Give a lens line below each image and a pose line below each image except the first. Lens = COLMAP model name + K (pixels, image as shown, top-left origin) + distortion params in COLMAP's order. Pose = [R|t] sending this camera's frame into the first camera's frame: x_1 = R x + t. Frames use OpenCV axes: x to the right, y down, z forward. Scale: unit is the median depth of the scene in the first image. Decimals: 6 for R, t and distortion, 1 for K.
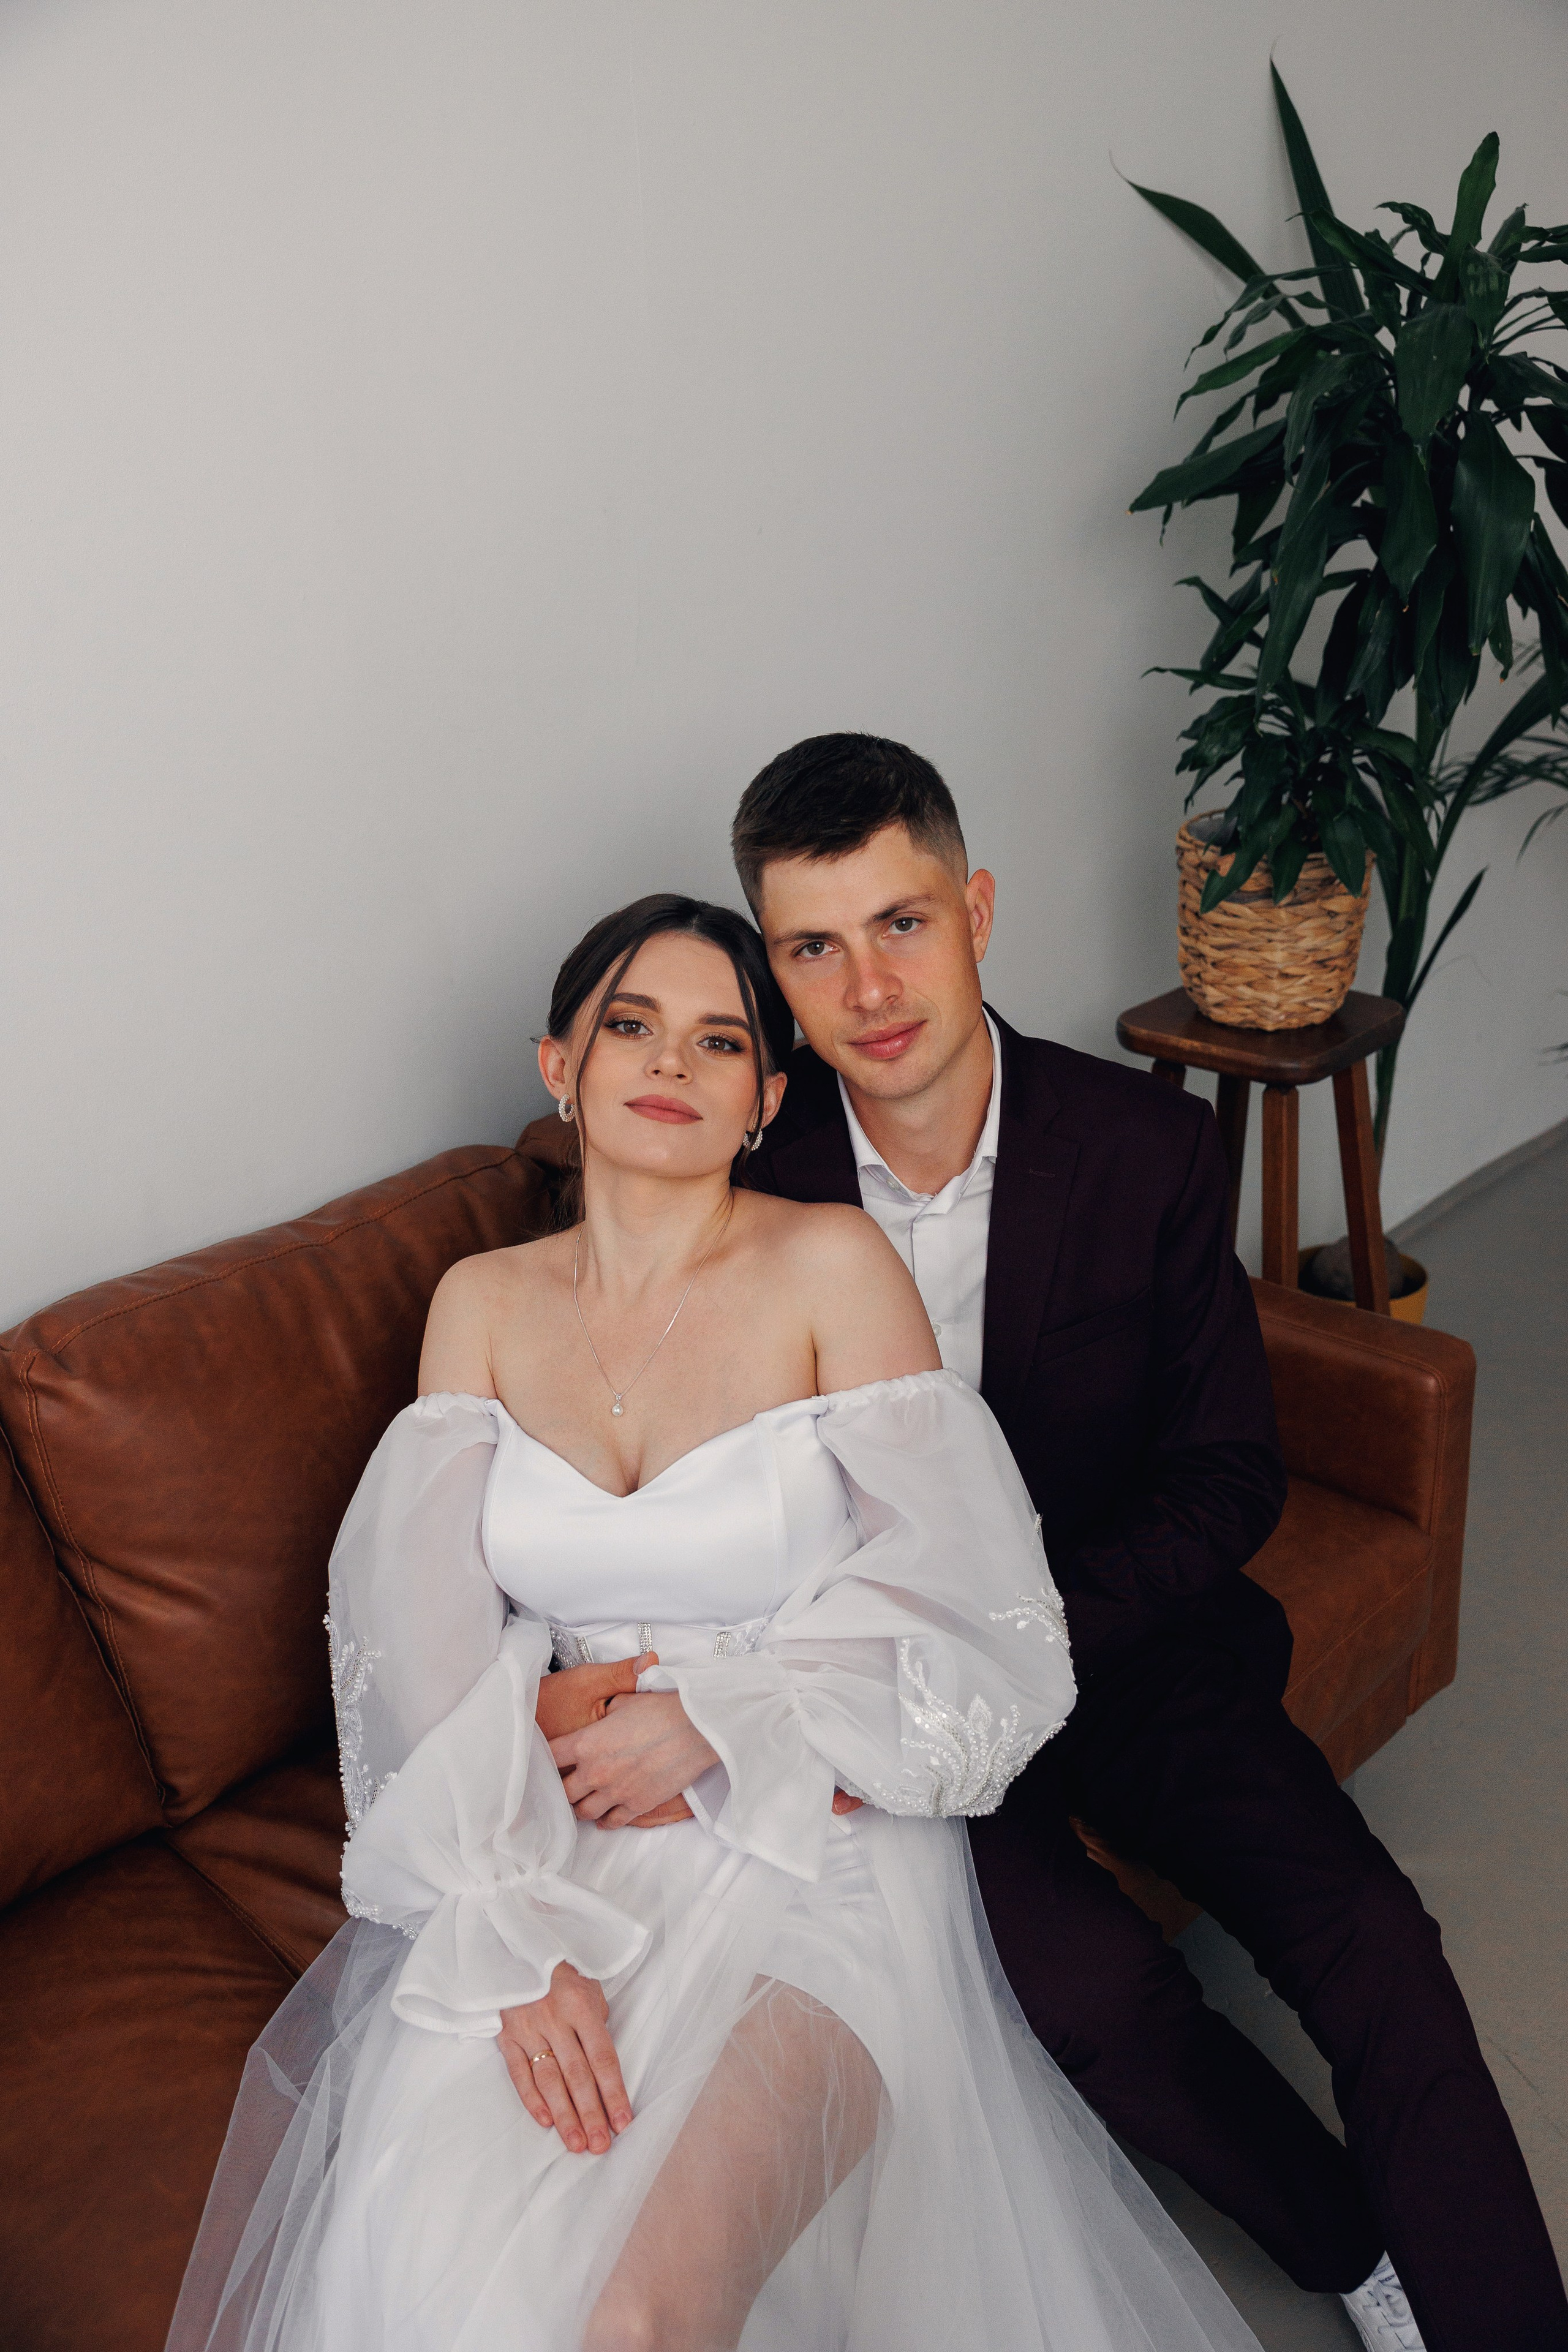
lens RADIAL K [[2170.9, 0, 781.8], [0, 2170.9, 1167.5], [0, 0, 1]] dist [0.020002, 0.000000]
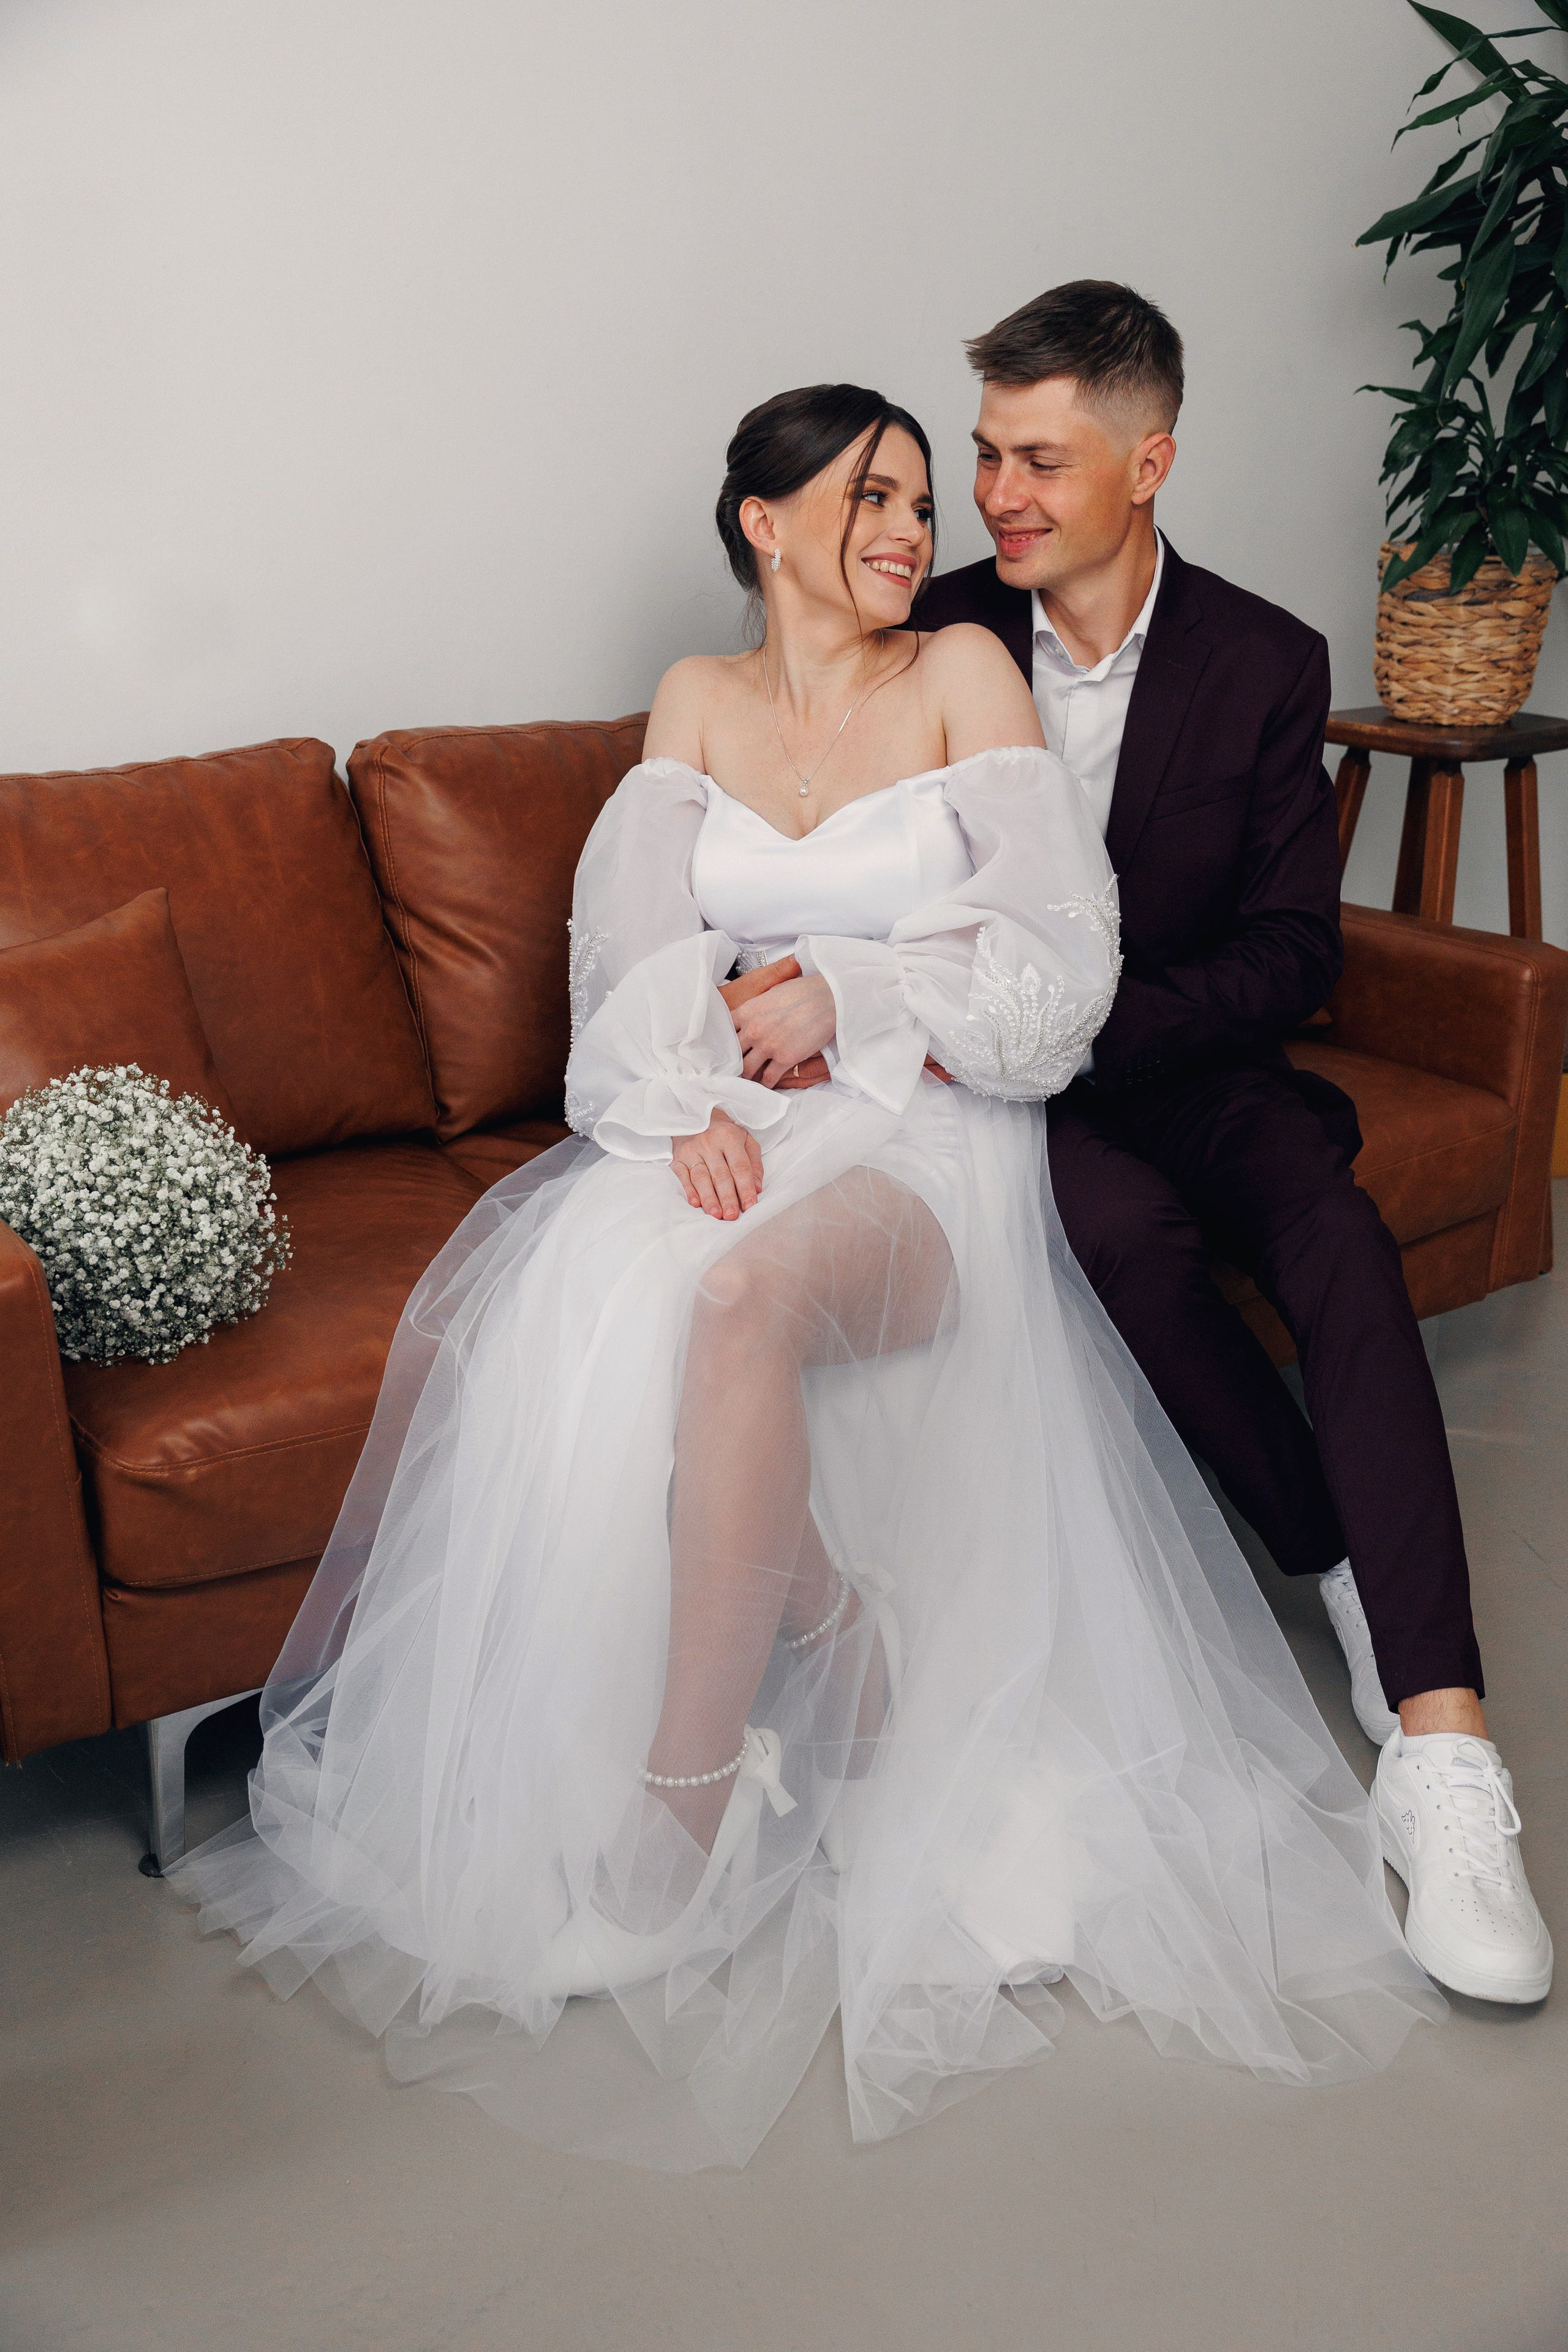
lens RADIAL K [[2401.4, 0, 768.3], [0, 2401.4, 1189.0], [0, 0, 1]] dist [0.050166, 0.000000]
pose [[0.982868, 0.108636, -0.148893, 0.105740], [-0.118036, 0.991440, -0.055798, 0.332626], [0.141557, 0.072417, 0.987278, -0.316542]]
